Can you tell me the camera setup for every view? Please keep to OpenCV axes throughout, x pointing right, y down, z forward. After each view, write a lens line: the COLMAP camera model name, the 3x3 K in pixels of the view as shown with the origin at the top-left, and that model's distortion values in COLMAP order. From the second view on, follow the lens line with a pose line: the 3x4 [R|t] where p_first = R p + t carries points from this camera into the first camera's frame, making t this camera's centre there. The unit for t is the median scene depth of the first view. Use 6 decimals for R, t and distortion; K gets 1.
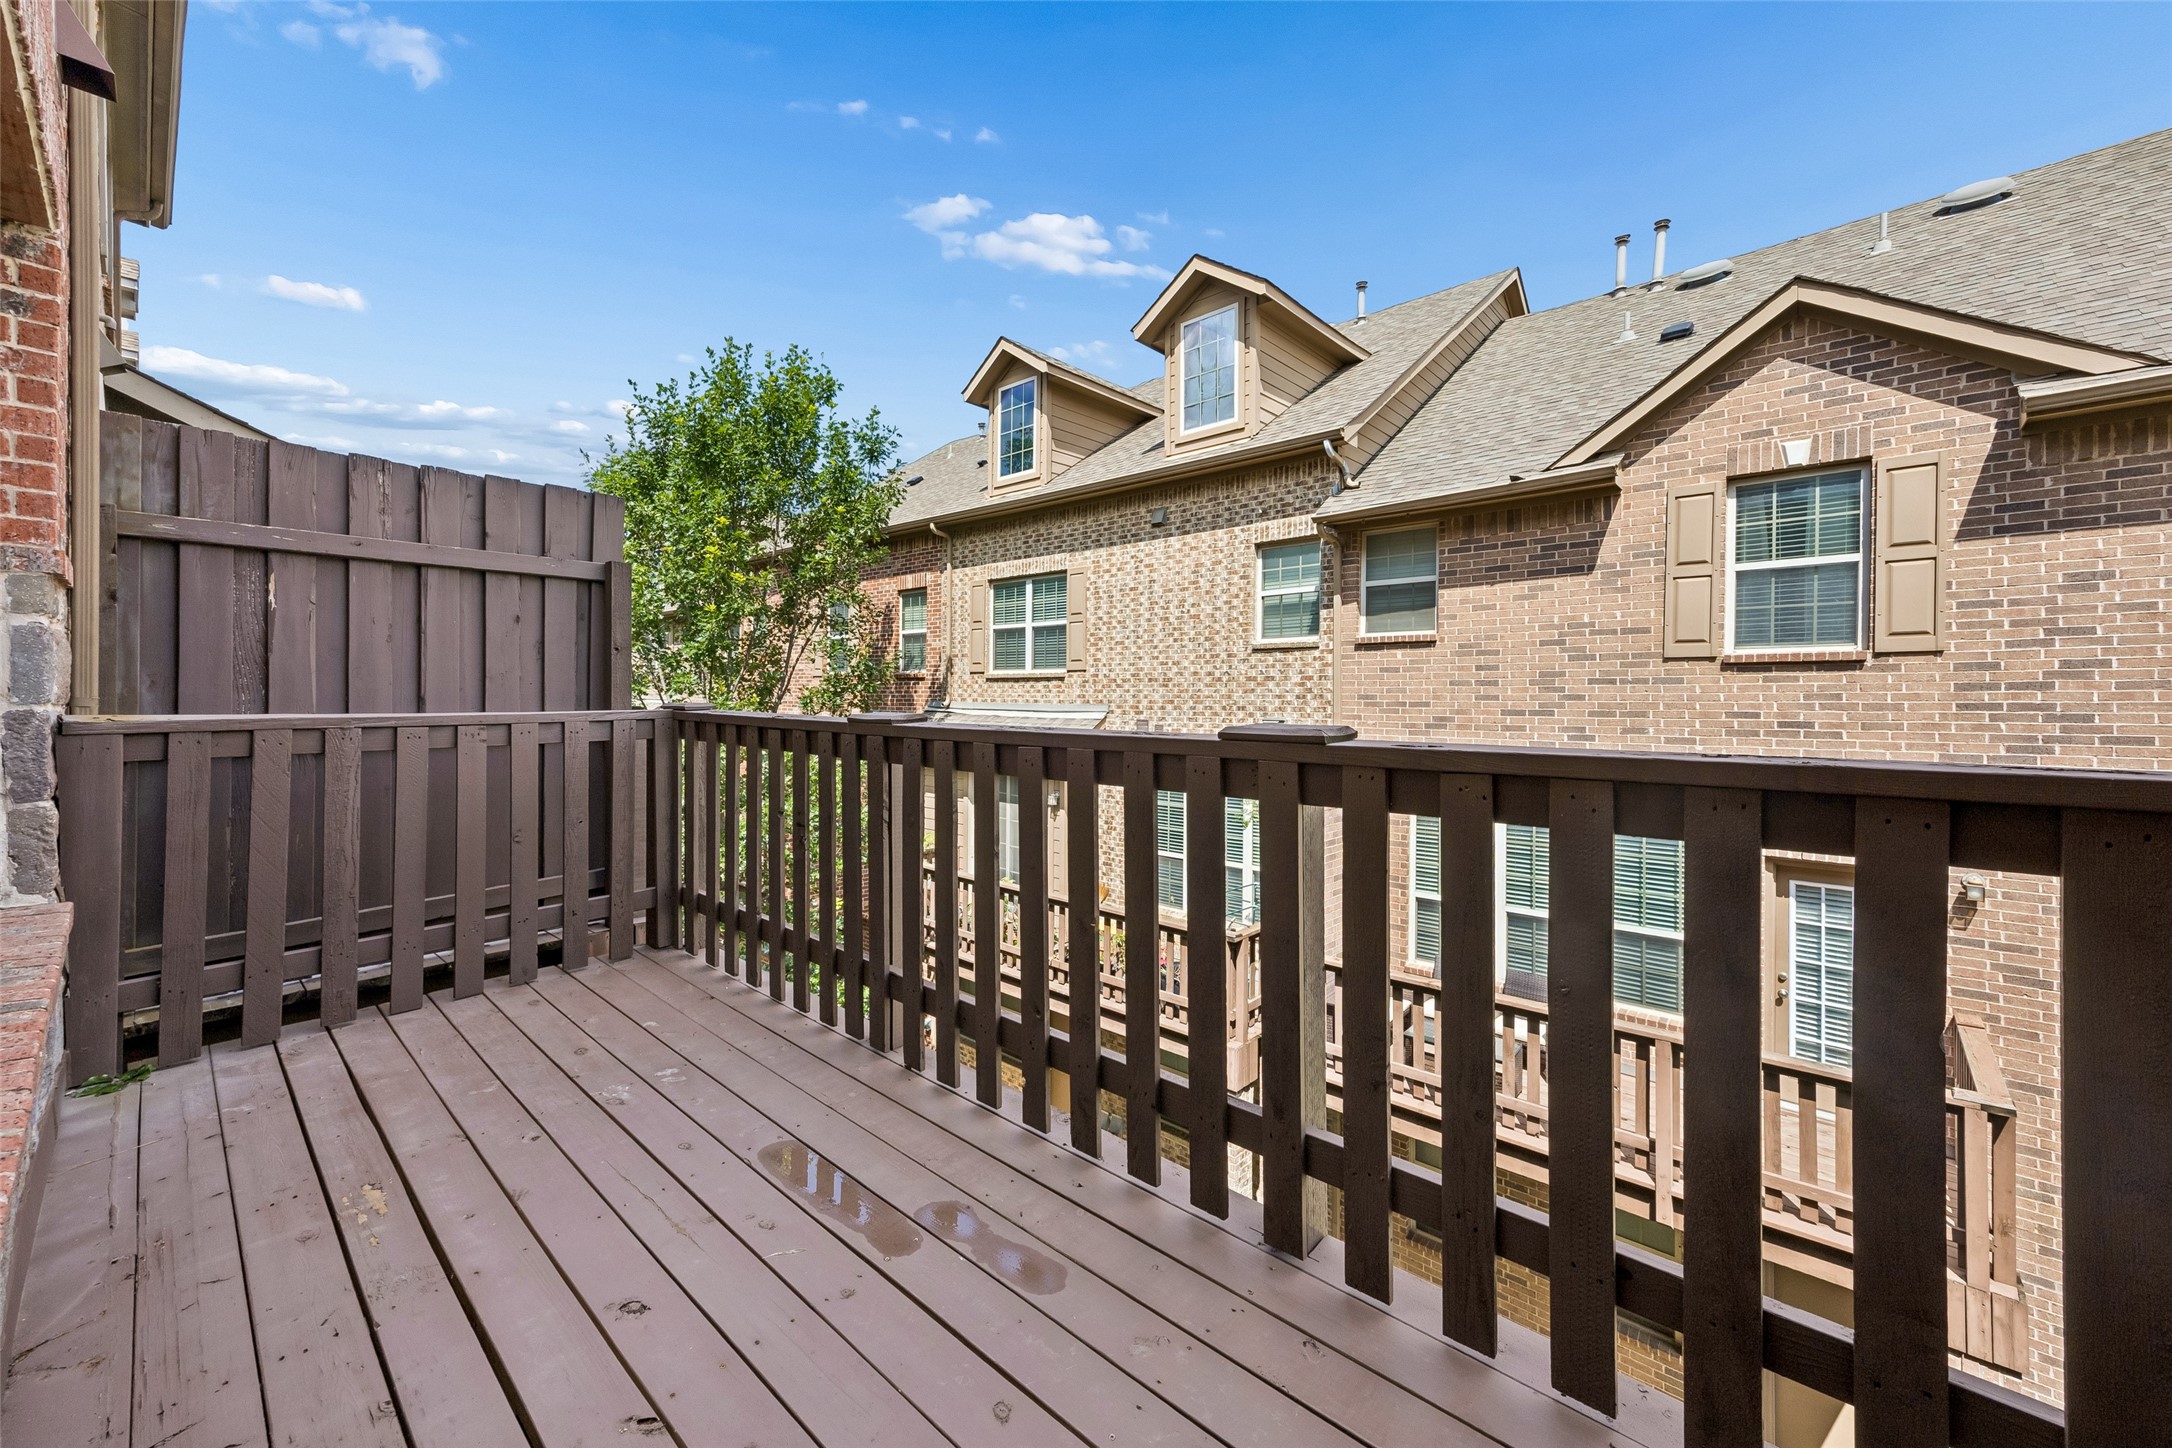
lens RADIAL K [[853.6, 0, 1078.0], [0, 853.6, 701.8], [0, 0, 1]] dist [0.008844, -0.000393]
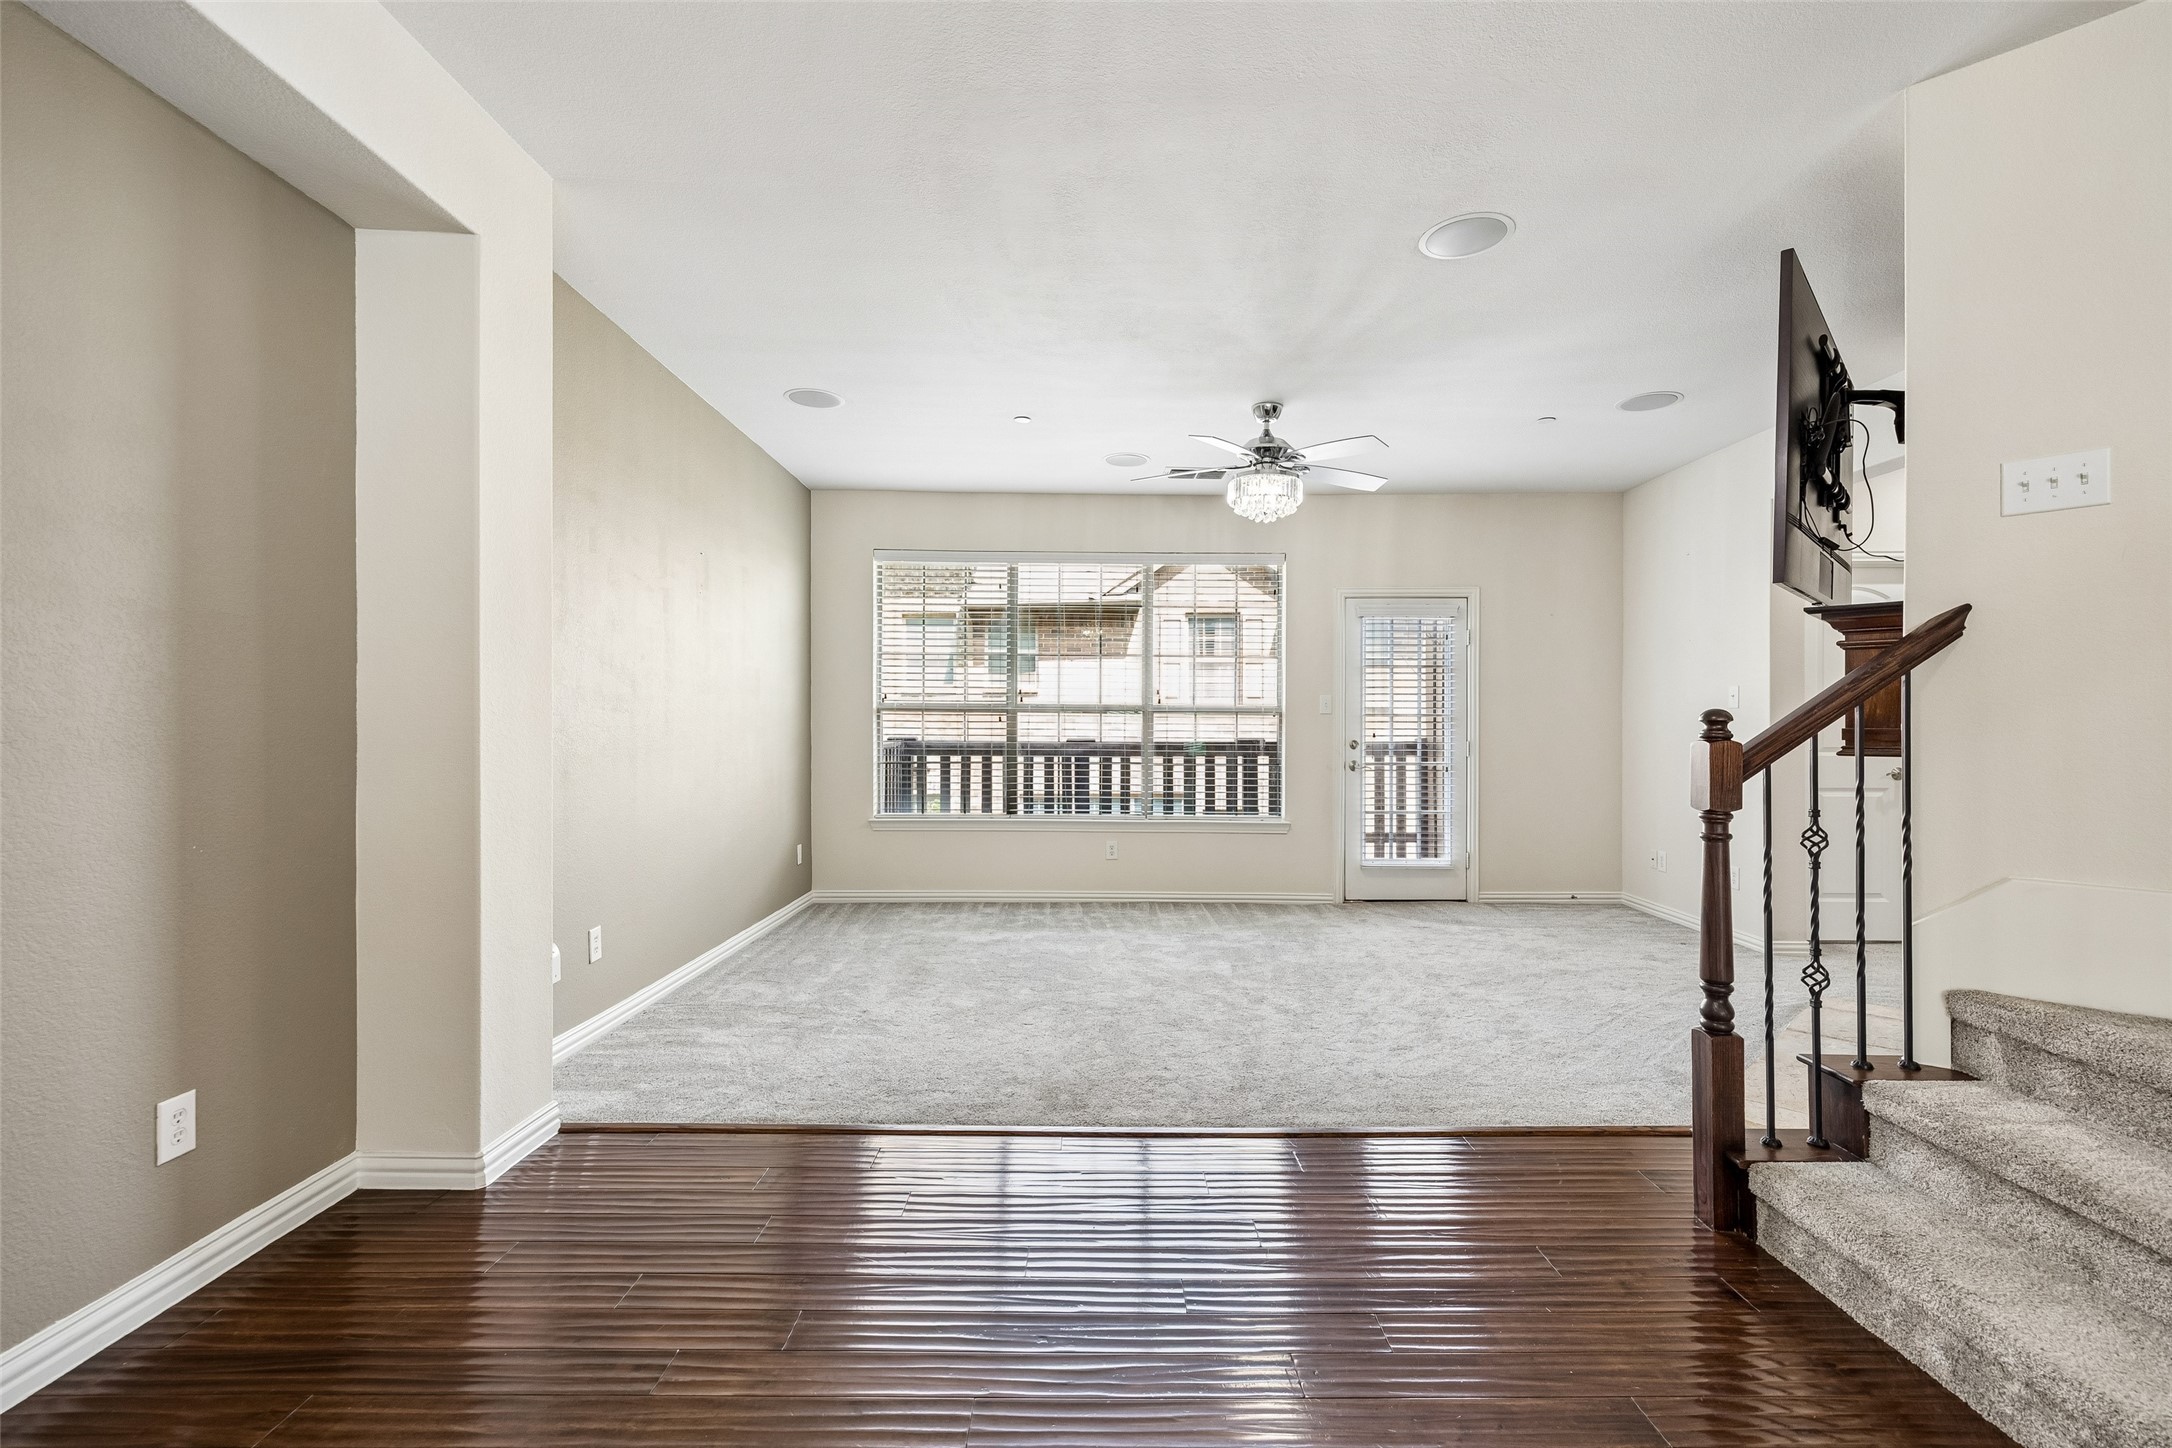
lens RADIAL K [[937.0, 0, 1124.1], [0, 937.0, 734.7], [0, 0, 1]] dist [-0.011900, 0.002239]
pose [[0.716008, -0.007372, 0.698053, -0.797425], [0.007023, 0.999970, 0.003356, 0.001173], [-0.698057, 0.002499, 0.716038, -0.396891]]
